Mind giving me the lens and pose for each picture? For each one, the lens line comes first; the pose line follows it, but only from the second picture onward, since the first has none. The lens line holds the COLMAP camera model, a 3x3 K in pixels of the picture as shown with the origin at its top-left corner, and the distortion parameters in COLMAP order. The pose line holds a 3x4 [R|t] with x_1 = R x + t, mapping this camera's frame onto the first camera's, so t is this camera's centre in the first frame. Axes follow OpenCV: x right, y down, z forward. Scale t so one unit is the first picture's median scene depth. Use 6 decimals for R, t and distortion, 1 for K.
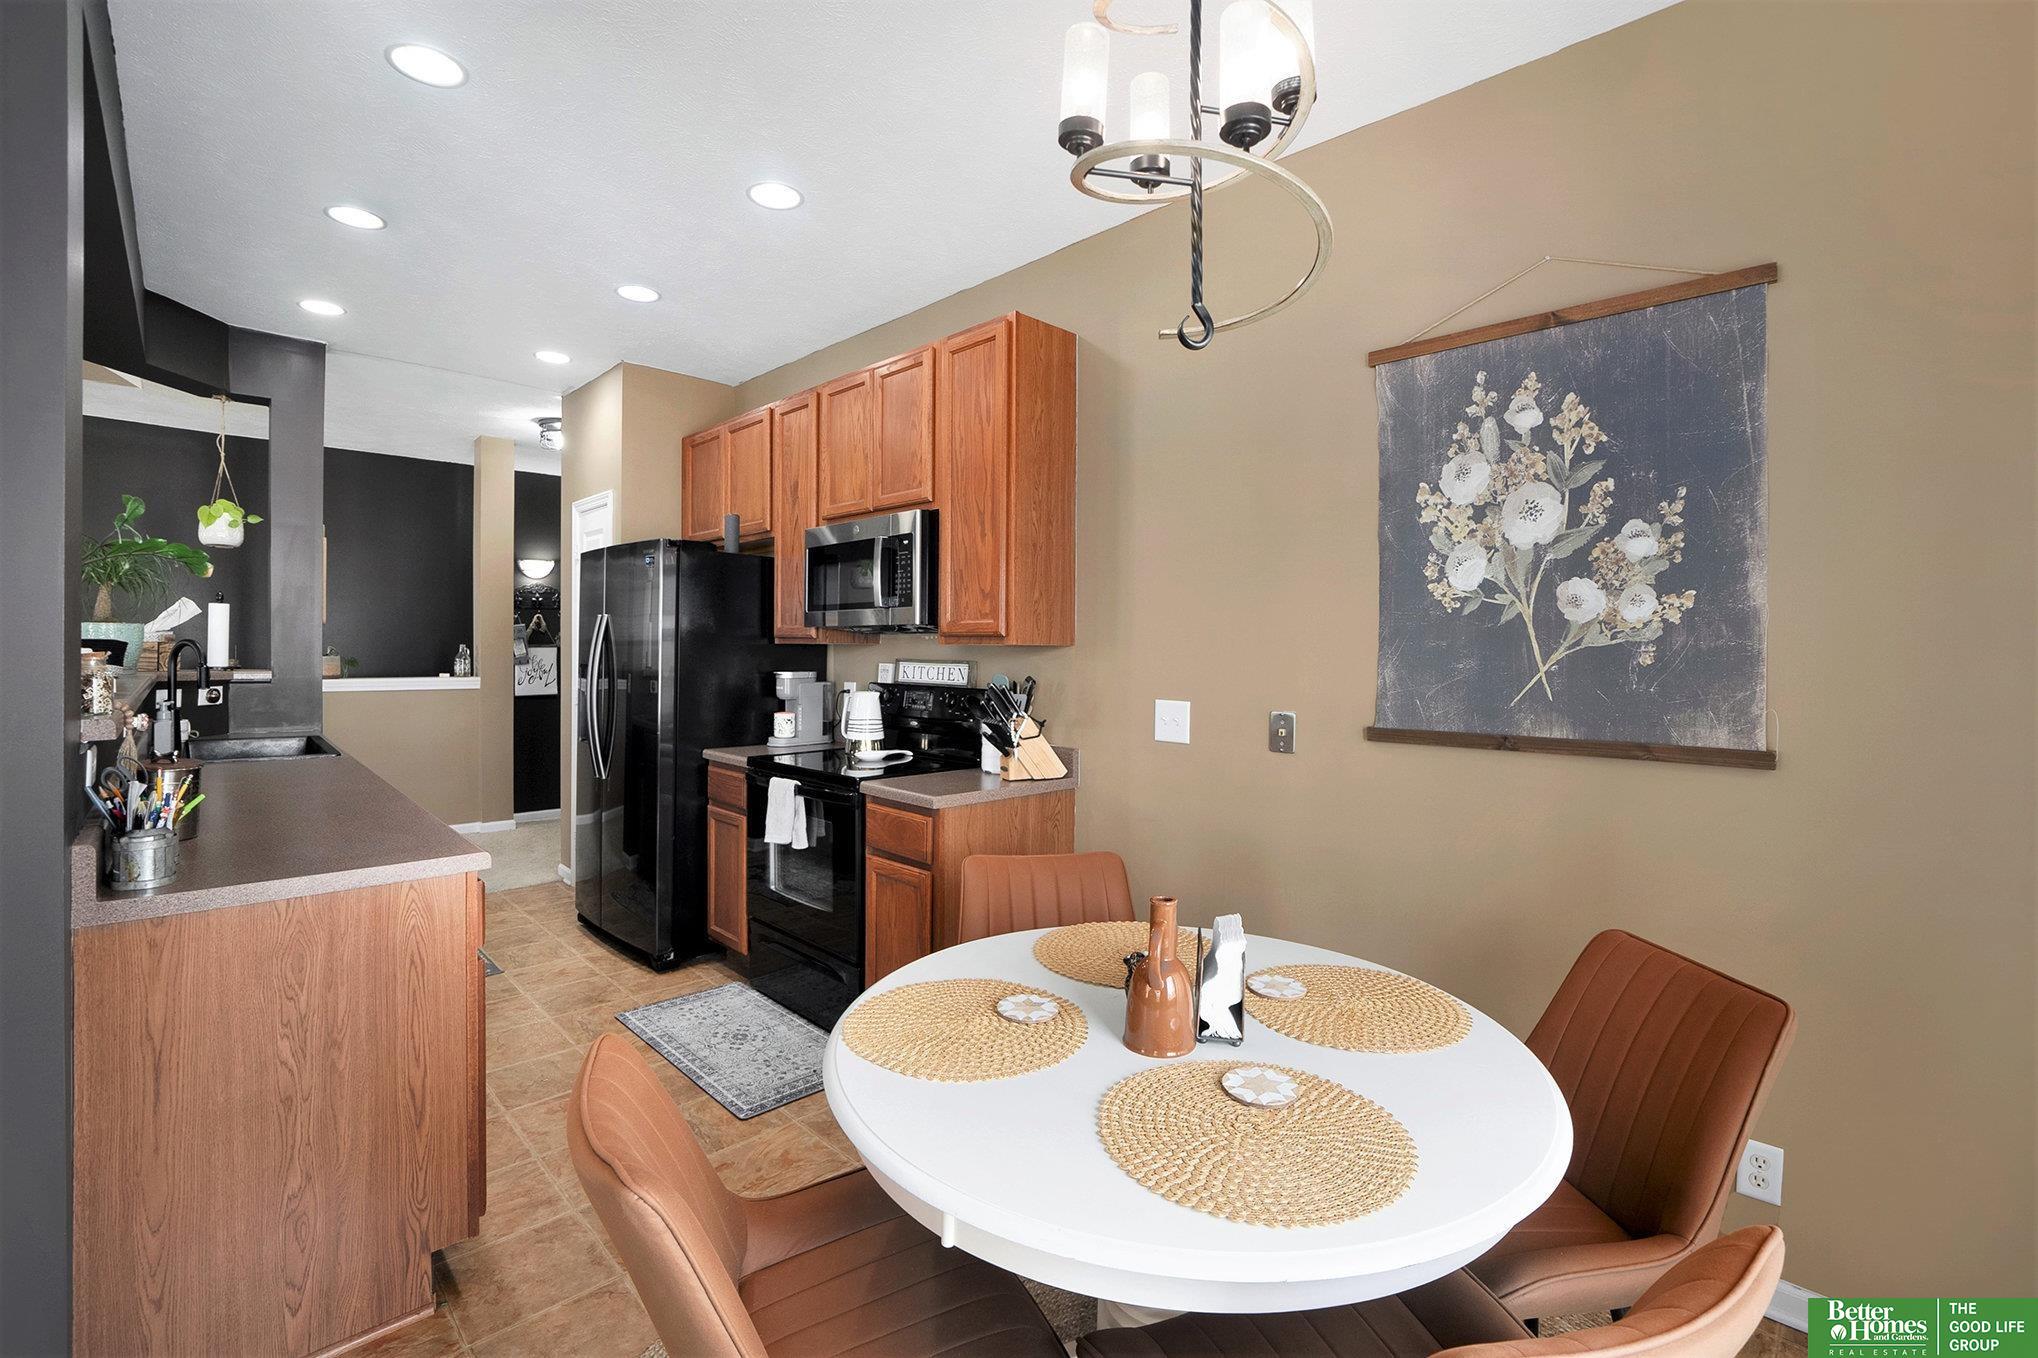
lens RADIAL K [[968.3, 0, 1024.9], [0, 968.3, 648.8], [0, 0, 1]] dist [-0.003744, -0.000251]
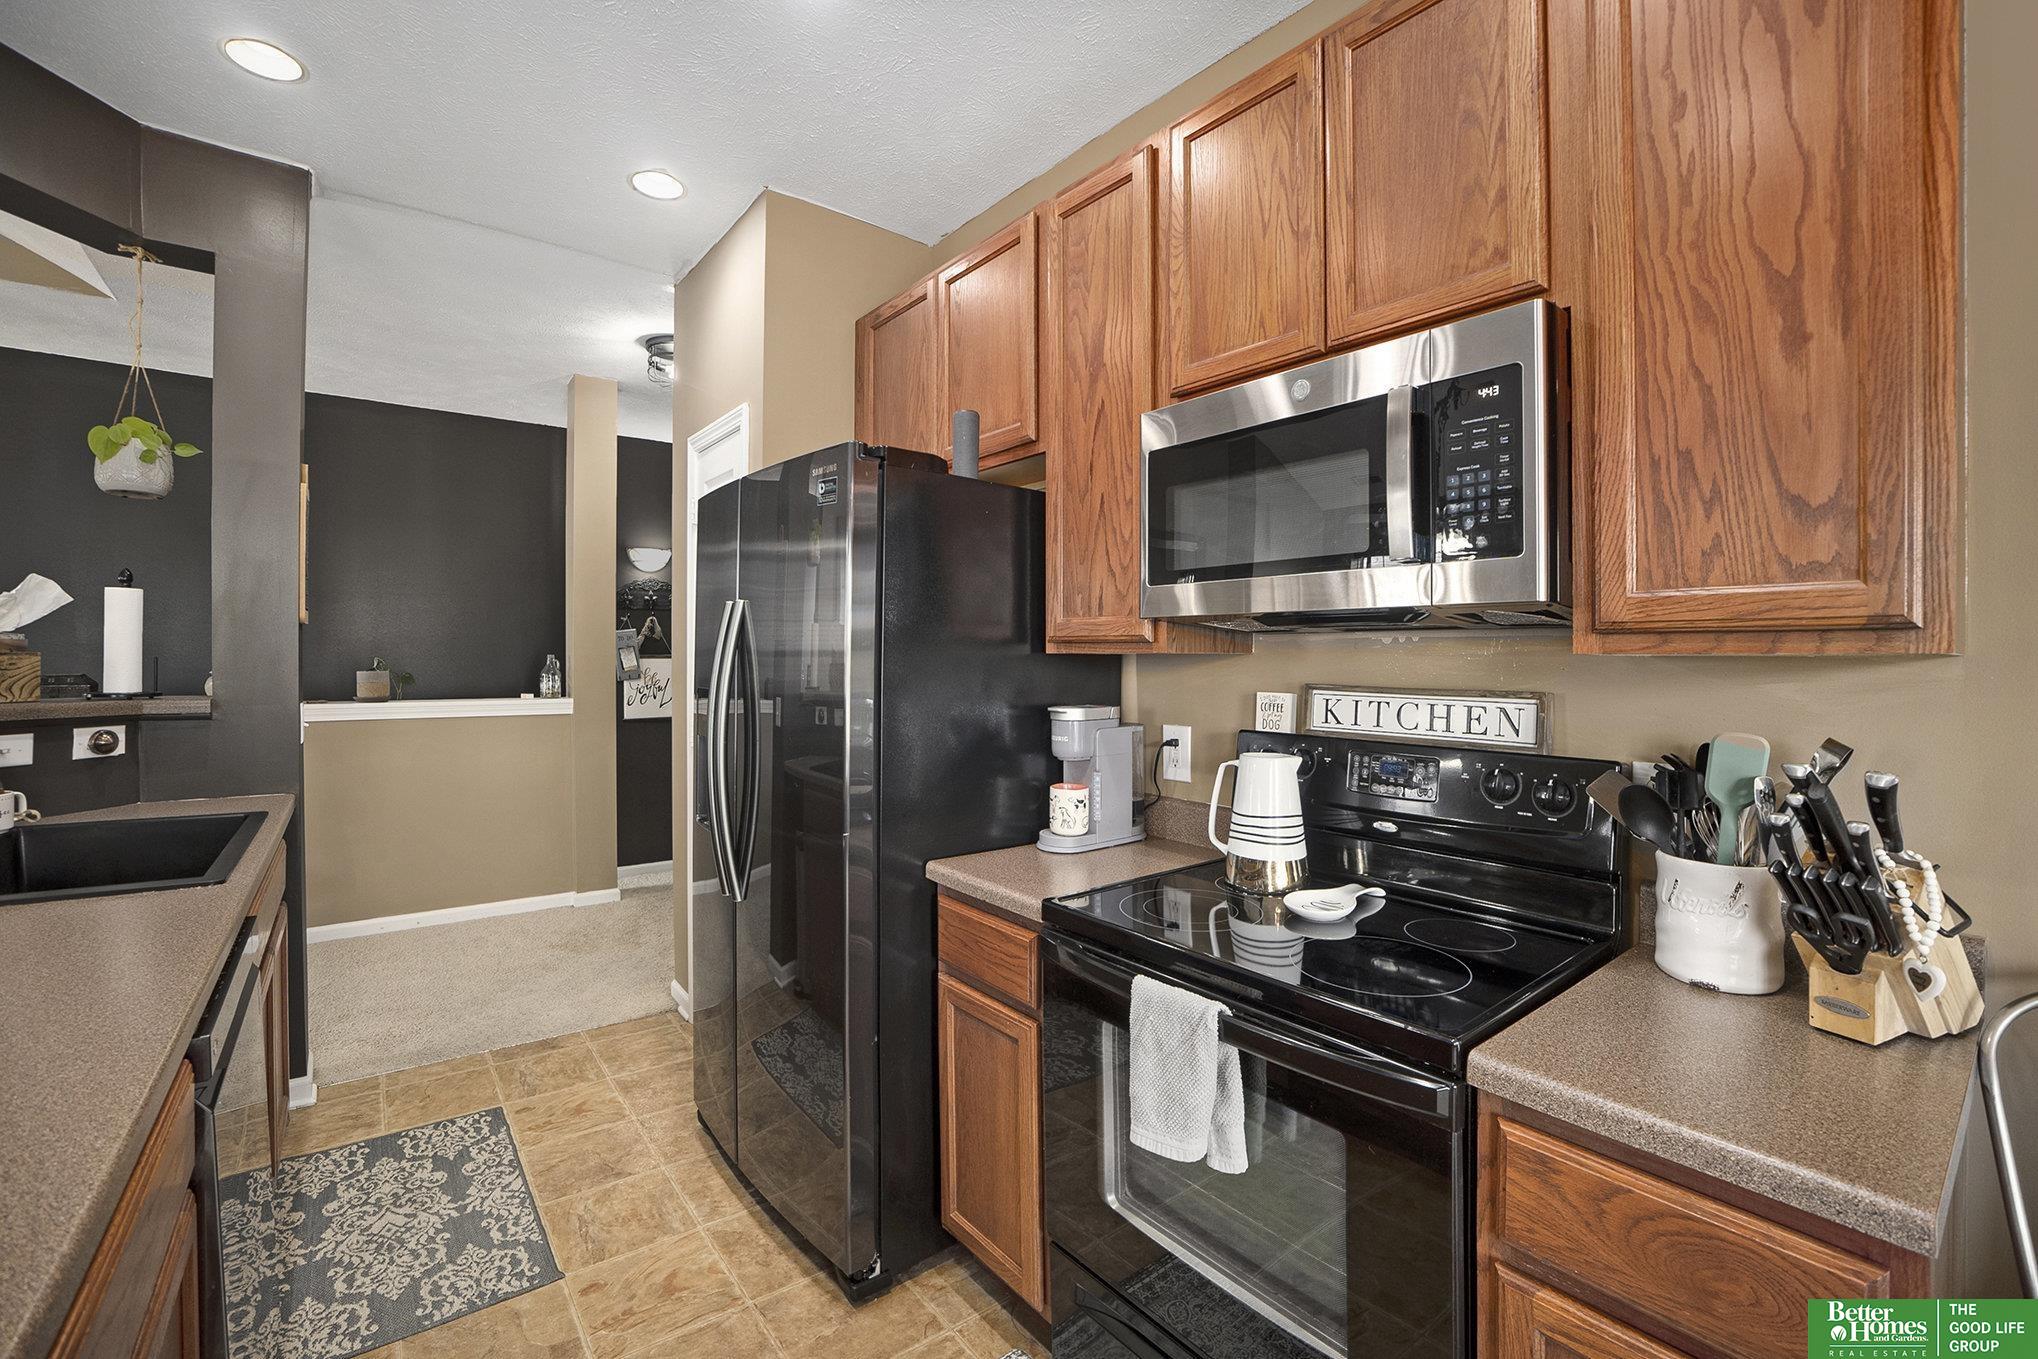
lens RADIAL K [[854.1, 0, 1016.2], [0, 854.1, 673.0], [0, 0, 1]] dist [-0.034405, 0.000602]
pose [[0.996472, 0.002473, -0.083888, -0.237136], [-0.001045, 0.999854, 0.017066, -0.002510], [0.083918, -0.016918, 0.996329, 0.534253]]
